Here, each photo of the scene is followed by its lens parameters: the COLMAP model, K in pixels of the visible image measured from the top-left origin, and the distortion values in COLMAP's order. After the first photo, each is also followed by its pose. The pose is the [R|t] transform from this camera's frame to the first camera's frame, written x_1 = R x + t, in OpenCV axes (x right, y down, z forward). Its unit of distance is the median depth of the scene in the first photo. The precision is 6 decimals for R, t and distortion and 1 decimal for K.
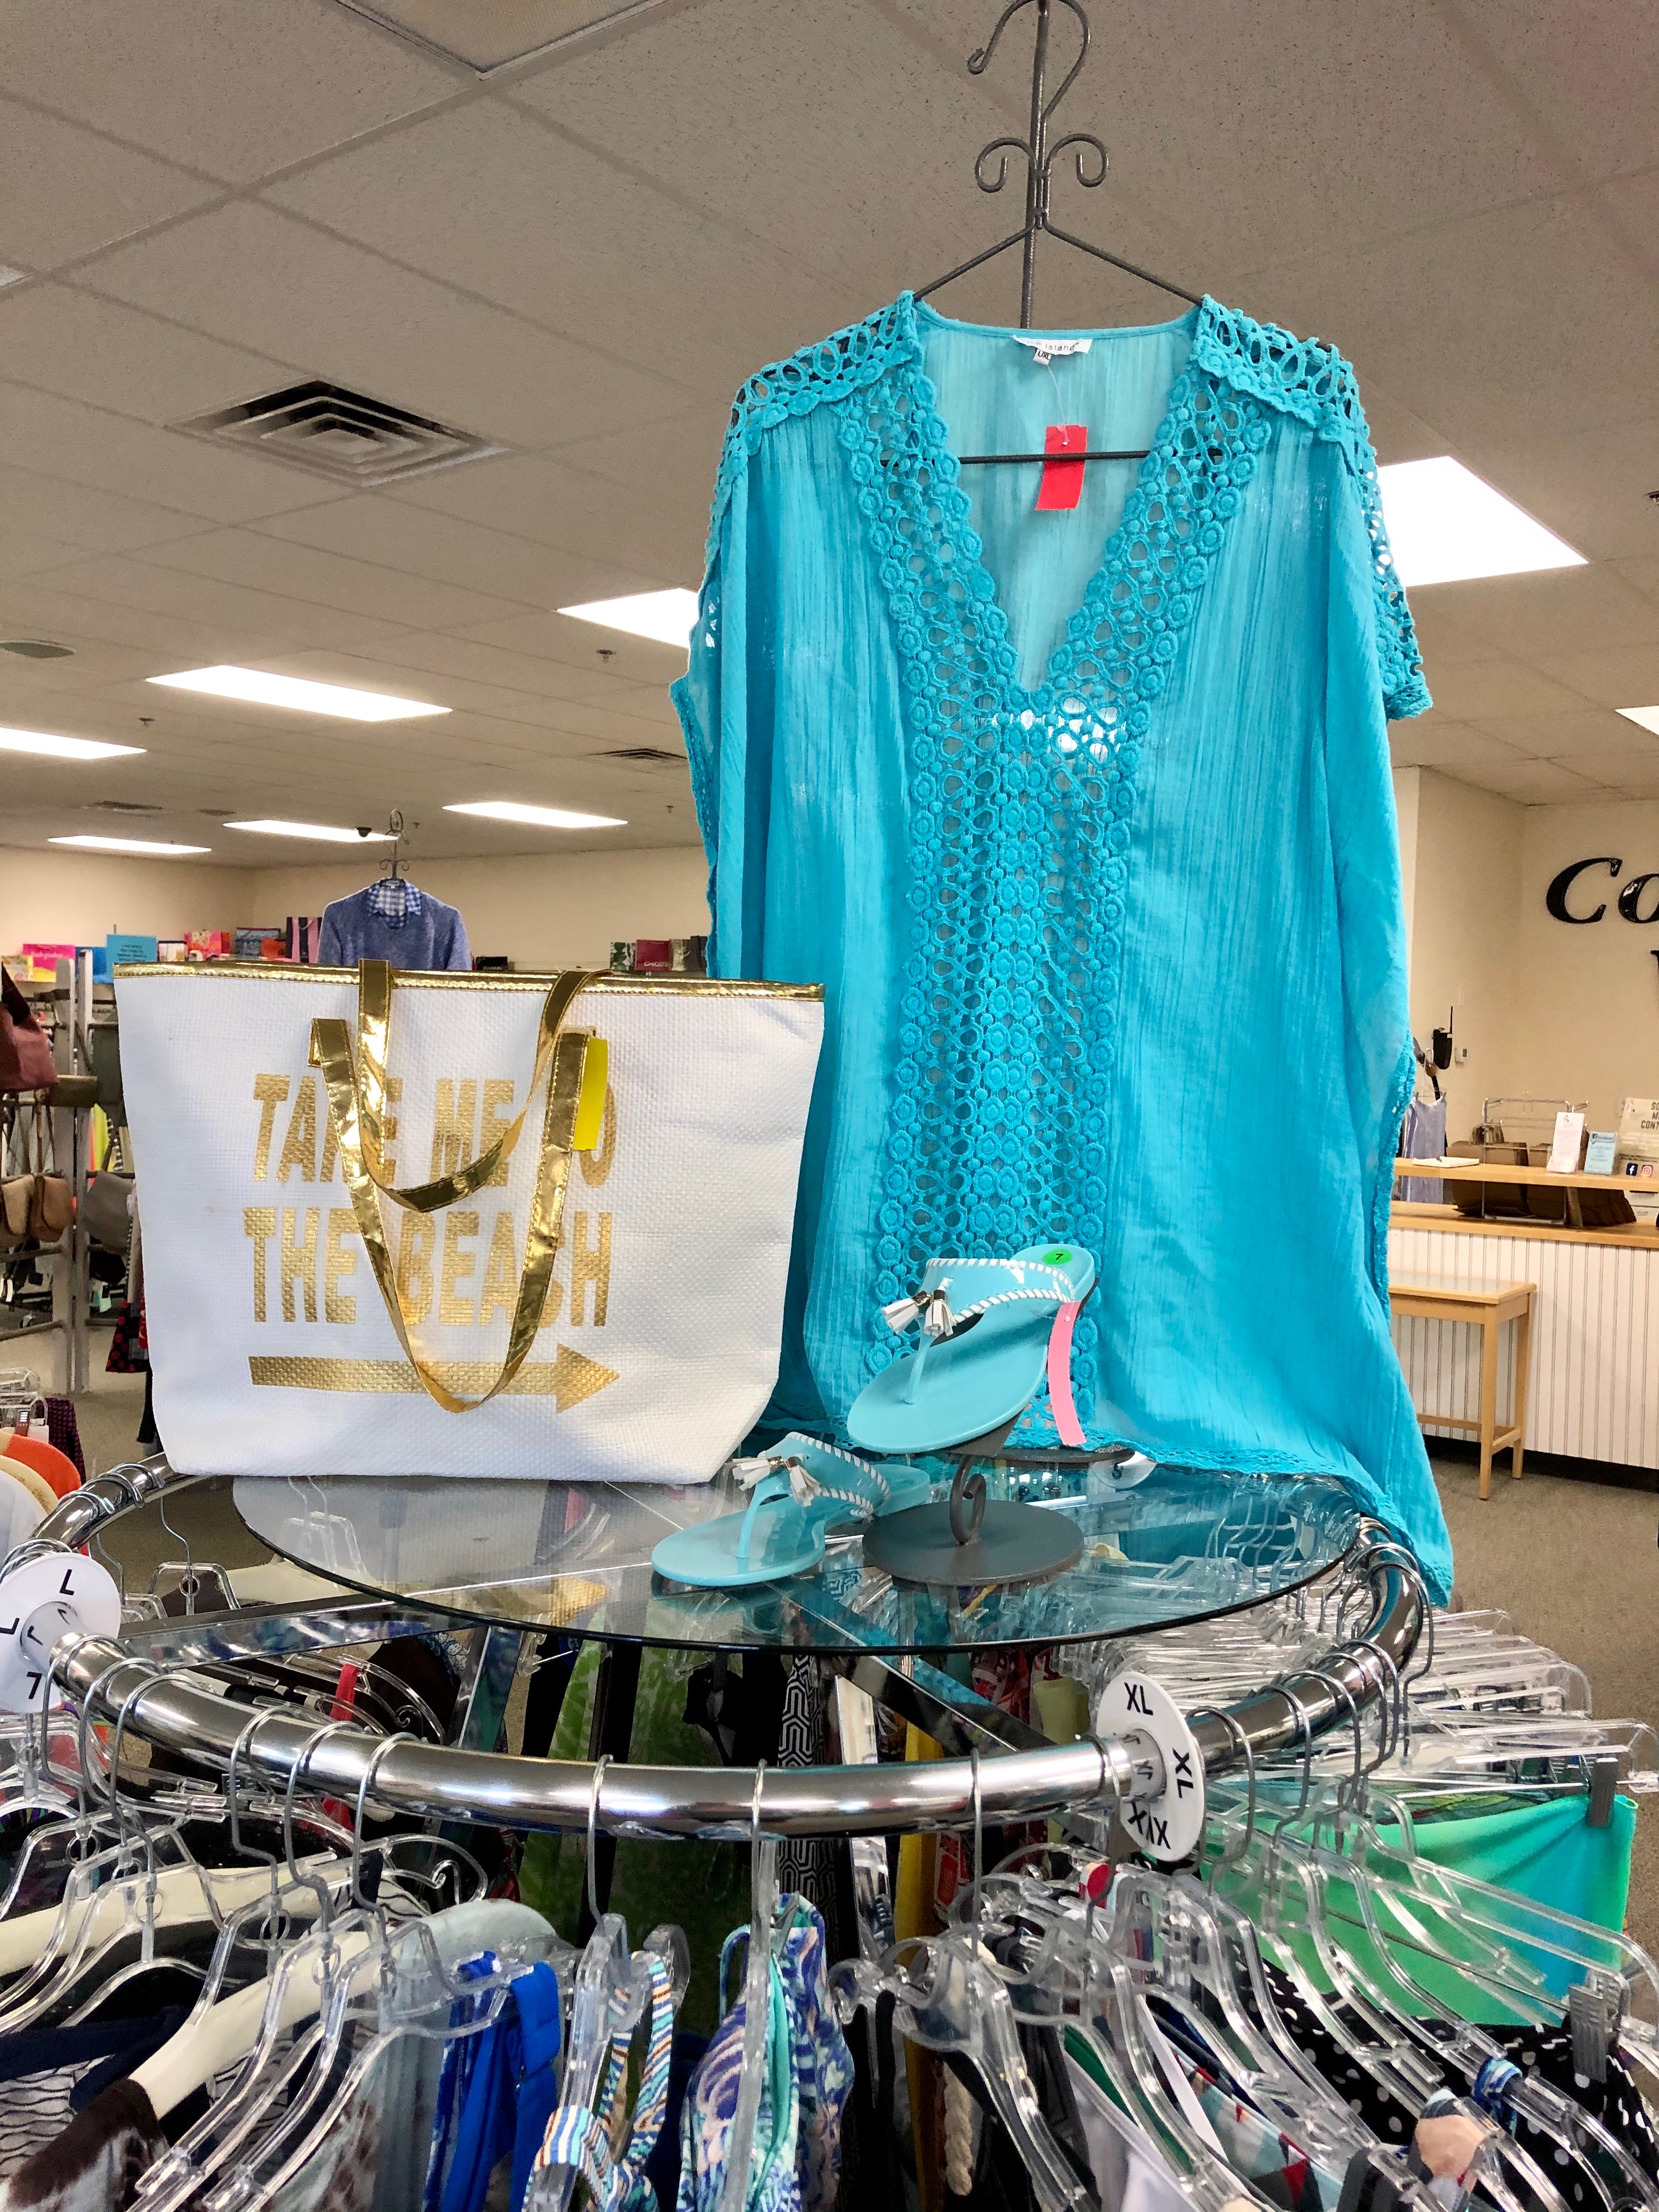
lens RADIAL K [[1805.4, 0, 830.2], [0, 1805.4, 1104.0], [0, 0, 1]] dist [-0.005587, -0.005775]
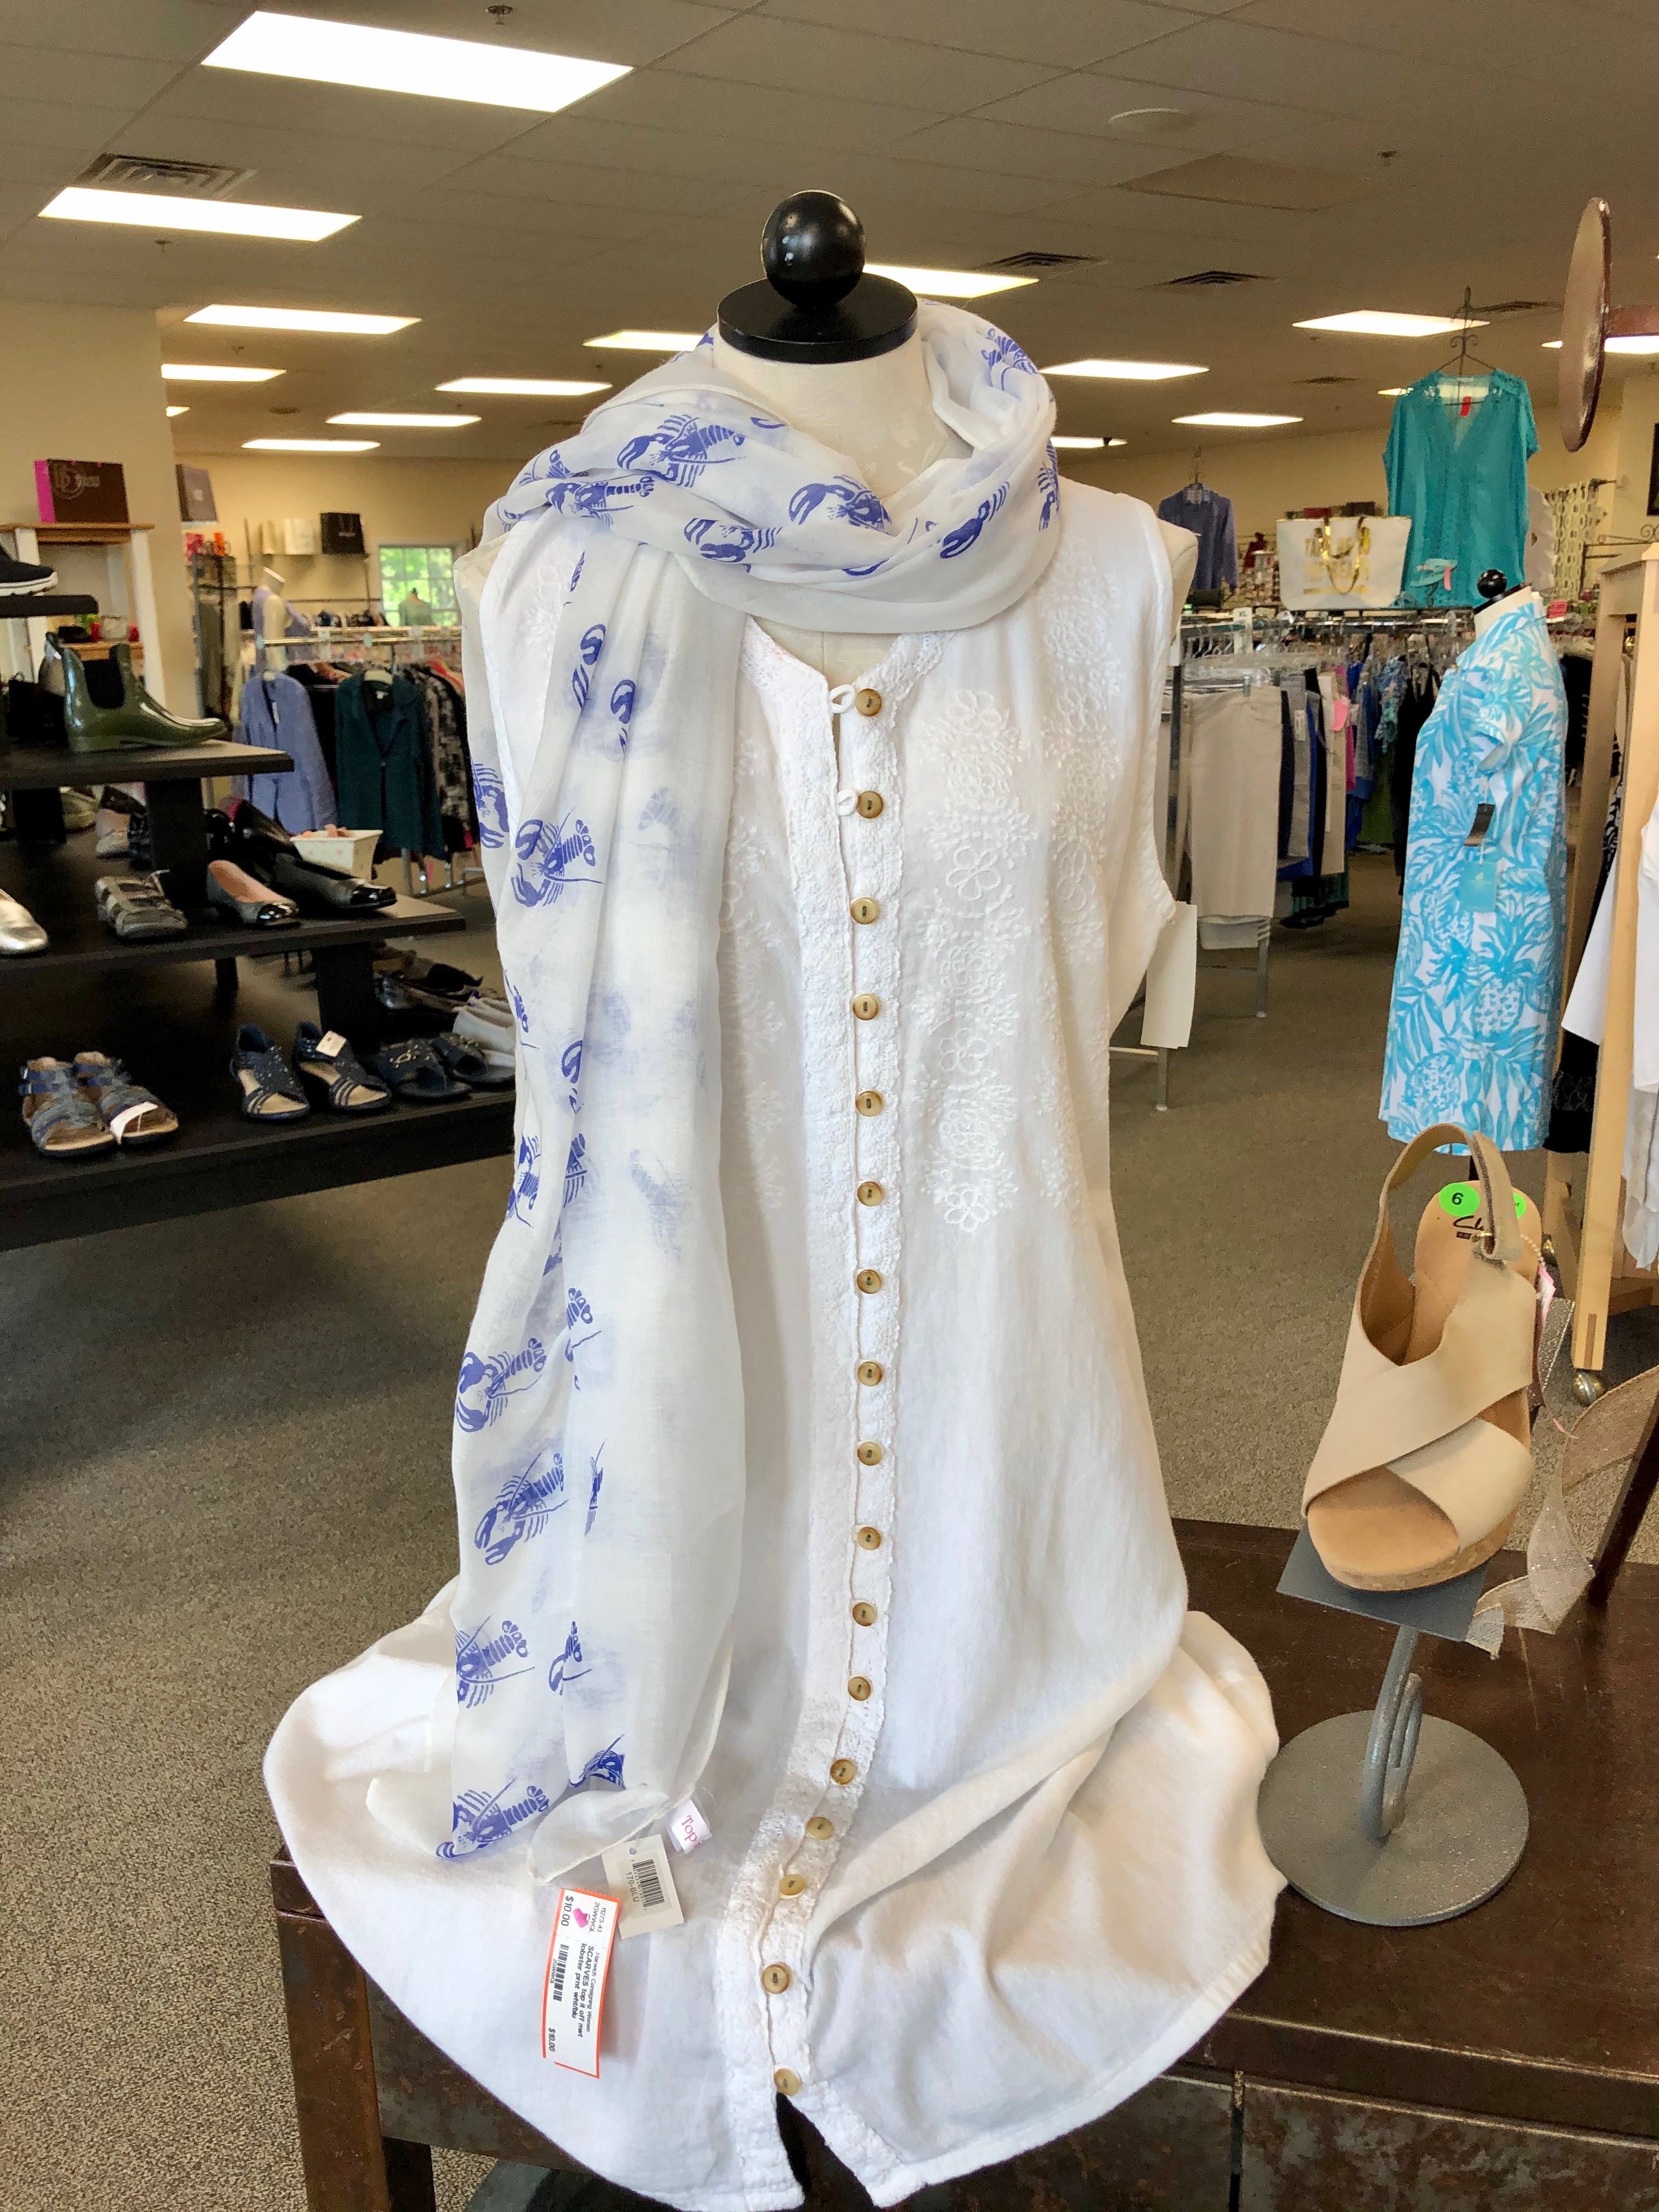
lens RADIAL K [[1805.4, 0, 835.0], [0, 1805.4, 1107.7], [0, 0, 1]] dist [-0.005587, -0.005775]
pose [[0.942961, 0.049158, -0.329253, 0.227115], [0.025561, 0.975426, 0.218838, 0.424972], [0.331920, -0.214772, 0.918533, -4.773389]]
